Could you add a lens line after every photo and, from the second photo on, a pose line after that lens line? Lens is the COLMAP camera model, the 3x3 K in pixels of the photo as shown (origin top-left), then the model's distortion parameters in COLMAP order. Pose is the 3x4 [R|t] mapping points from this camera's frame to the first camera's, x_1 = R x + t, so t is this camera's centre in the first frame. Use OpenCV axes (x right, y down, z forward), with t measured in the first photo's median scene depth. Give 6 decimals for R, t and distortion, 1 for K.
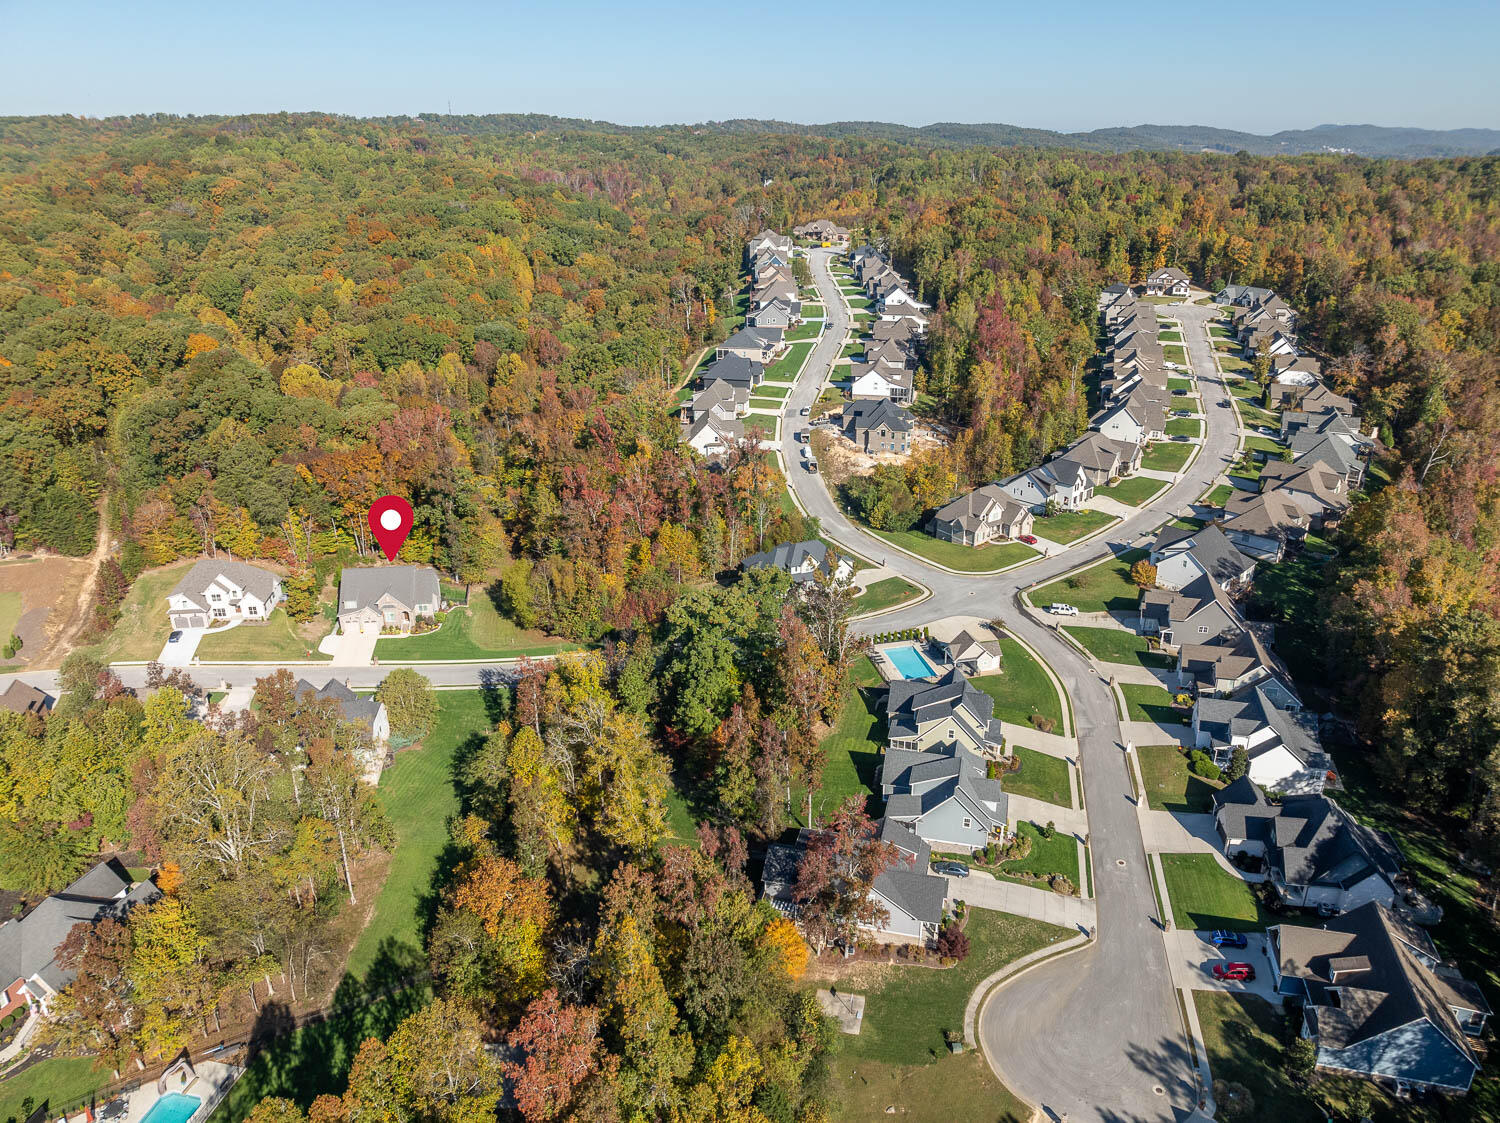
lens RADIAL K [[1049.4, 0, 754.0], [0, 1049.4, 567.1], [0, 0, 1]] dist [-0.037805, 0.002573]
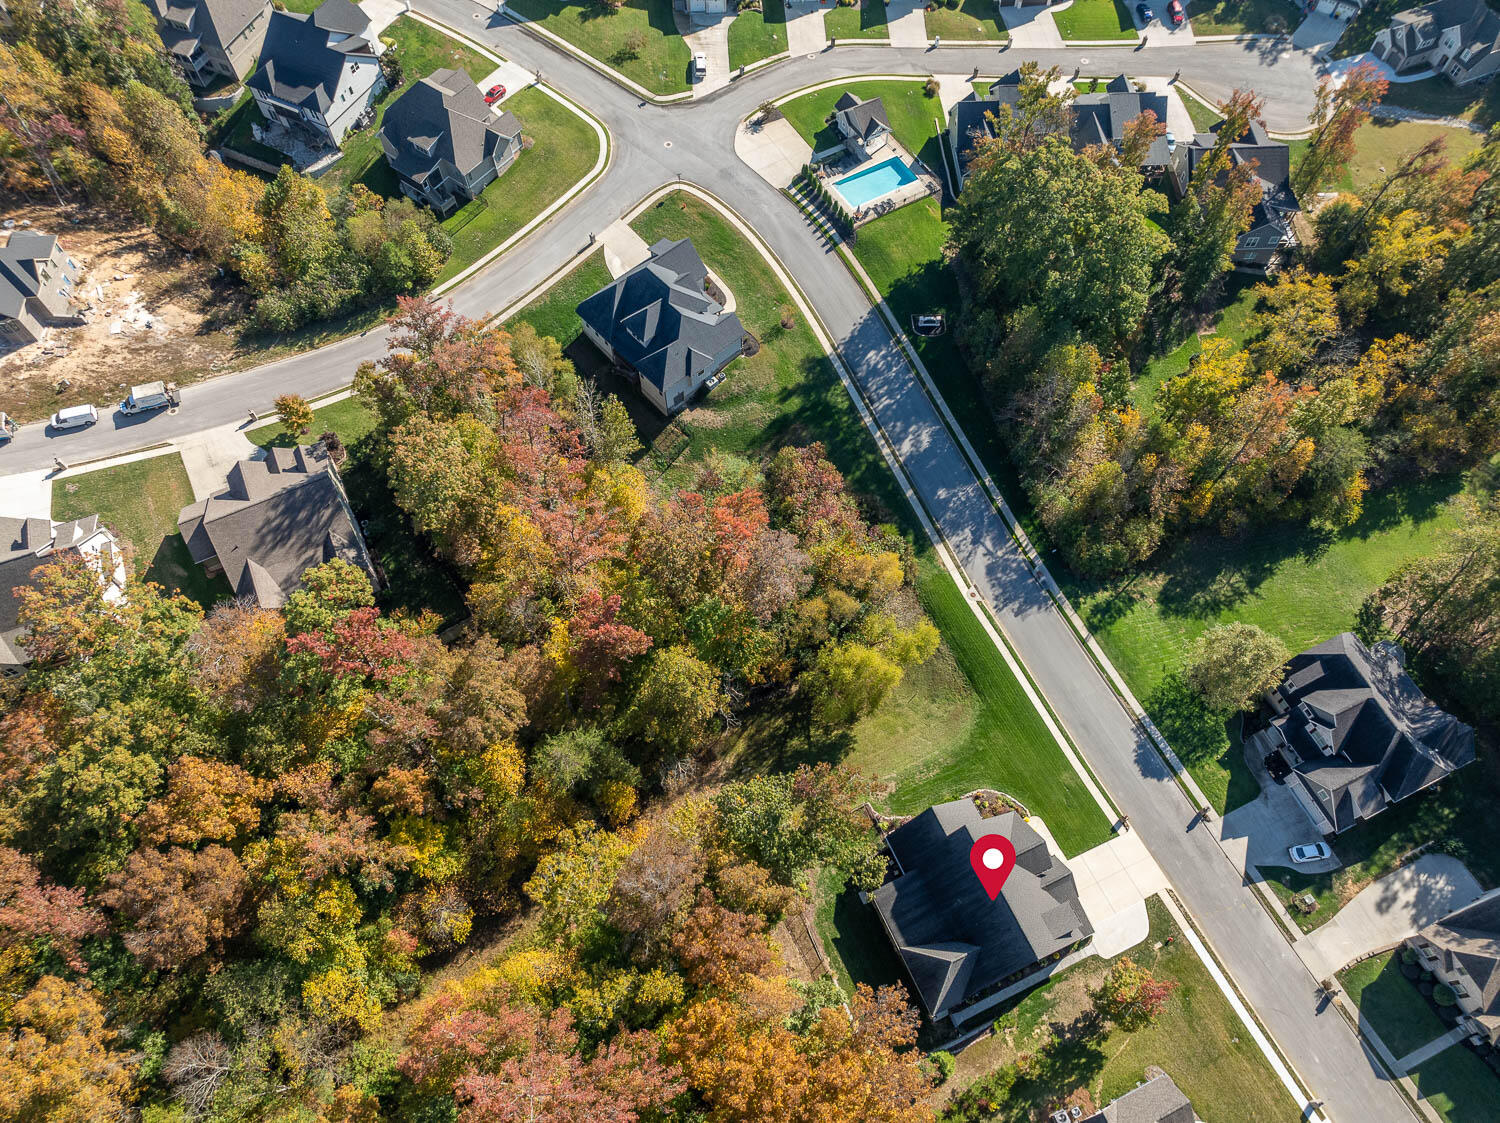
lens RADIAL K [[1049.4, 0, 754.0], [0, 1049.4, 567.1], [0, 0, 1]] dist [-0.037805, 0.002573]
pose [[-0.298437, -0.839406, 0.454238, -0.454244], [0.379400, 0.332372, 0.863472, -0.555278], [-0.875780, 0.430031, 0.219279, 1.005904]]
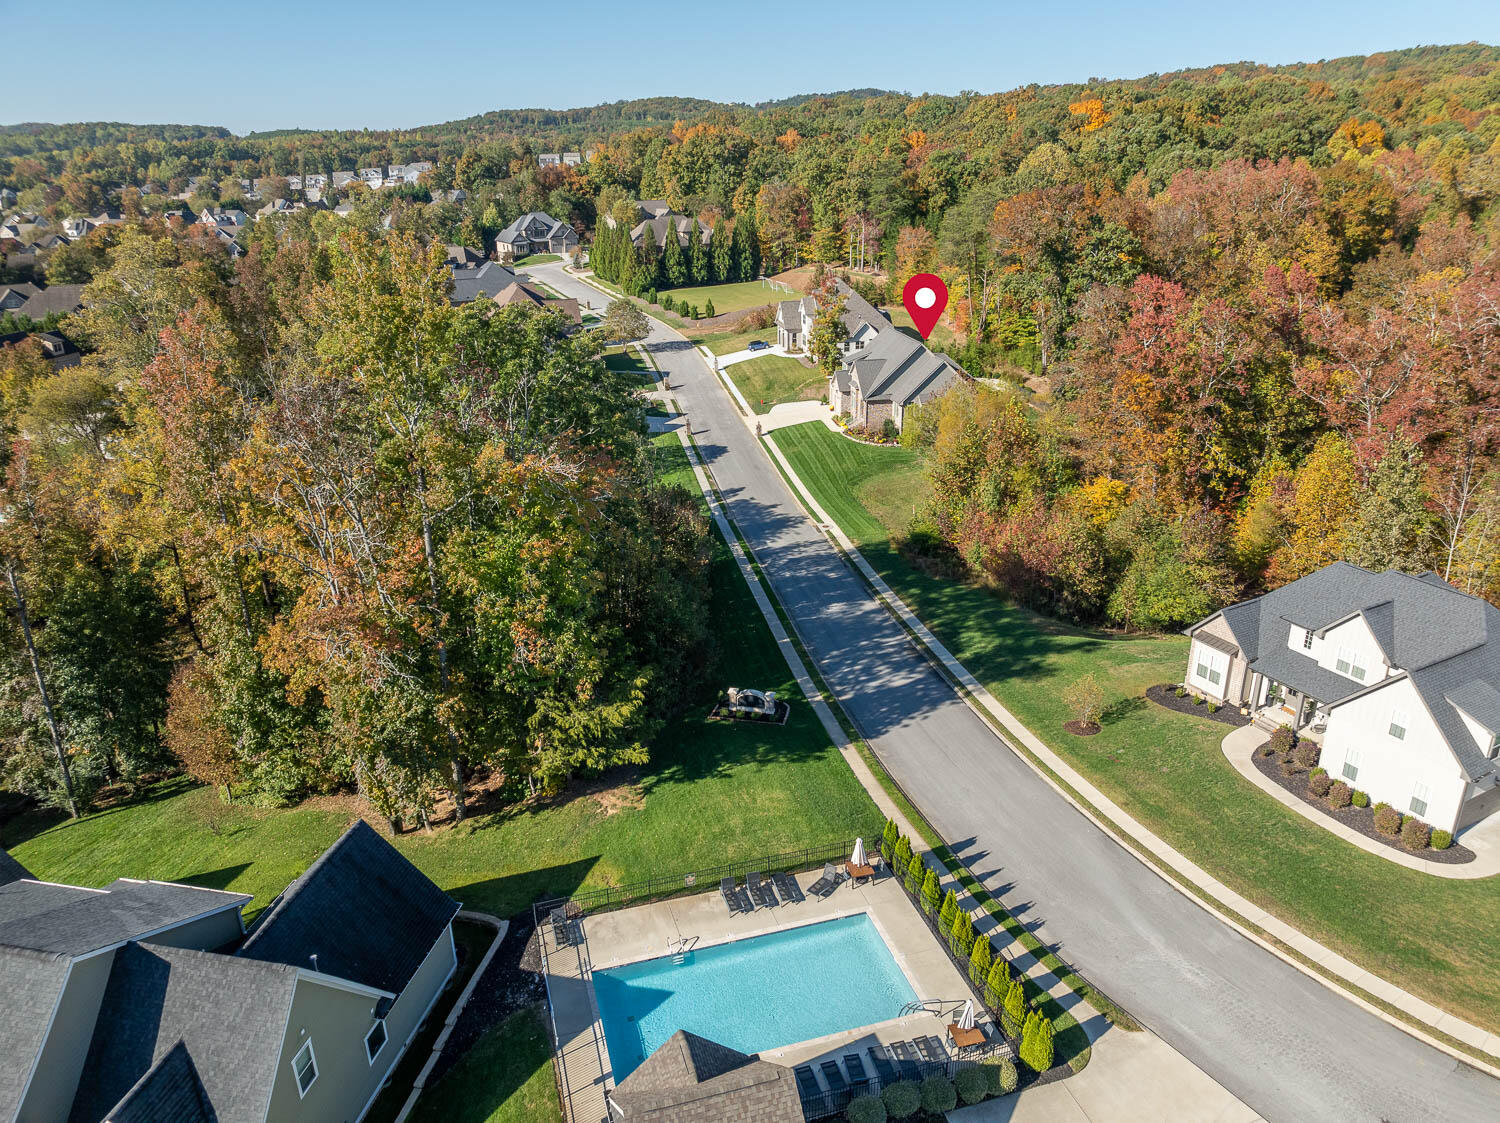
lens RADIAL K [[1049.4, 0, 754.0], [0, 1049.4, 567.1], [0, 0, 1]] dist [-0.037805, 0.002573]
pose [[0.067409, 0.371569, -0.925955, 0.308420], [-0.369783, 0.871275, 0.322707, -0.054093], [0.926670, 0.320649, 0.196132, 0.902995]]
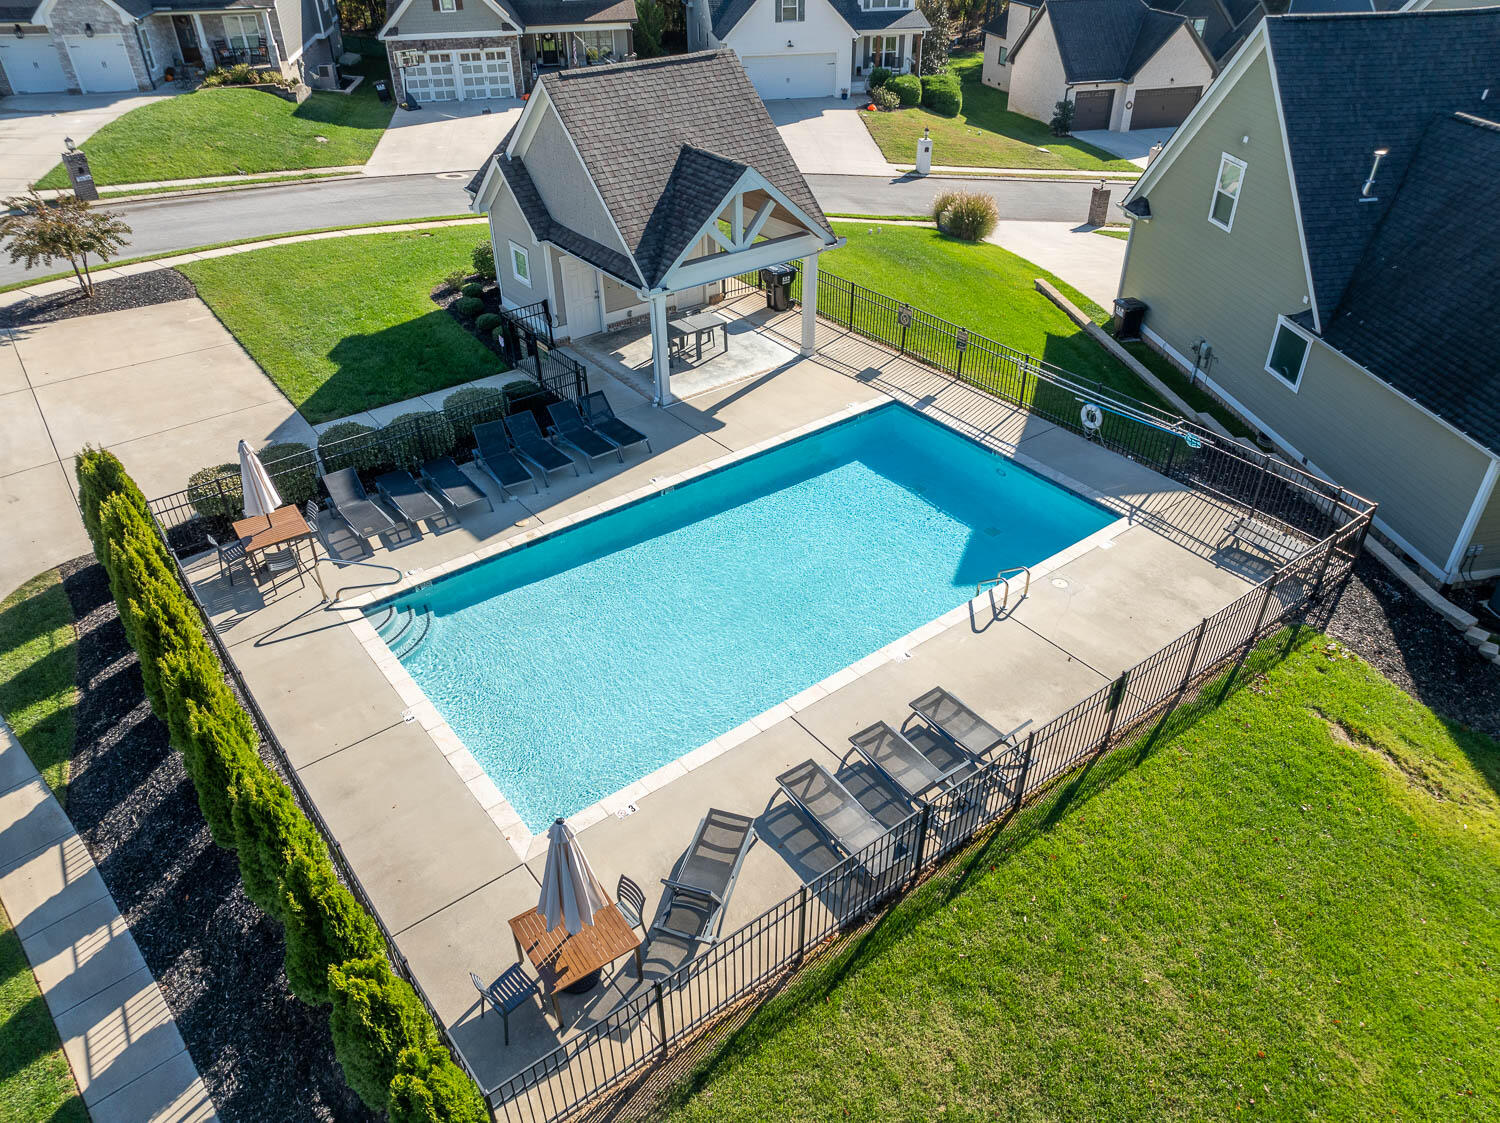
lens RADIAL K [[1049.4, 0, 754.0], [0, 1049.4, 567.1], [0, 0, 1]] dist [-0.037805, 0.002573]
pose [[-0.418101, -0.519665, 0.745077, 0.076147], [0.356933, 0.660259, 0.660800, 0.027887], [-0.835339, 0.542224, -0.090569, 0.981282]]
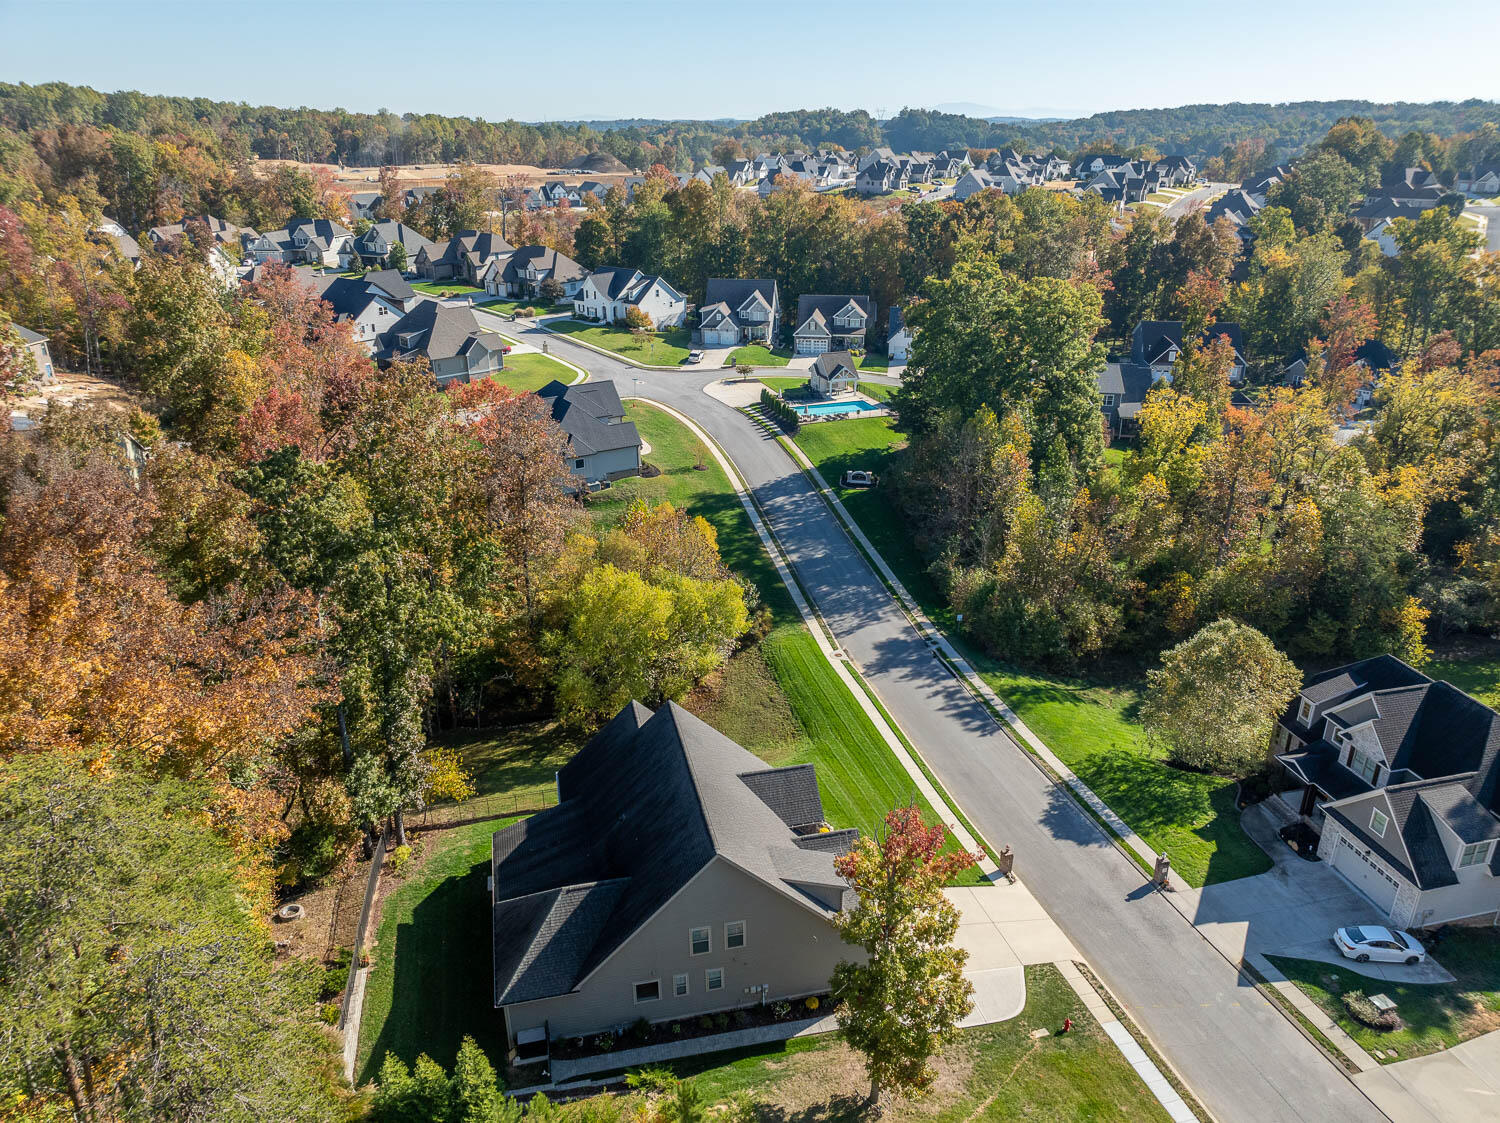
lens RADIAL K [[1049.4, 0, 754.0], [0, 1049.4, 567.1], [0, 0, 1]] dist [-0.037805, 0.002573]
pose [[-0.109420, -0.383188, 0.917166, -0.622915], [0.388926, 0.832638, 0.394272, -0.147773], [-0.914748, 0.399851, 0.057925, 1.029429]]
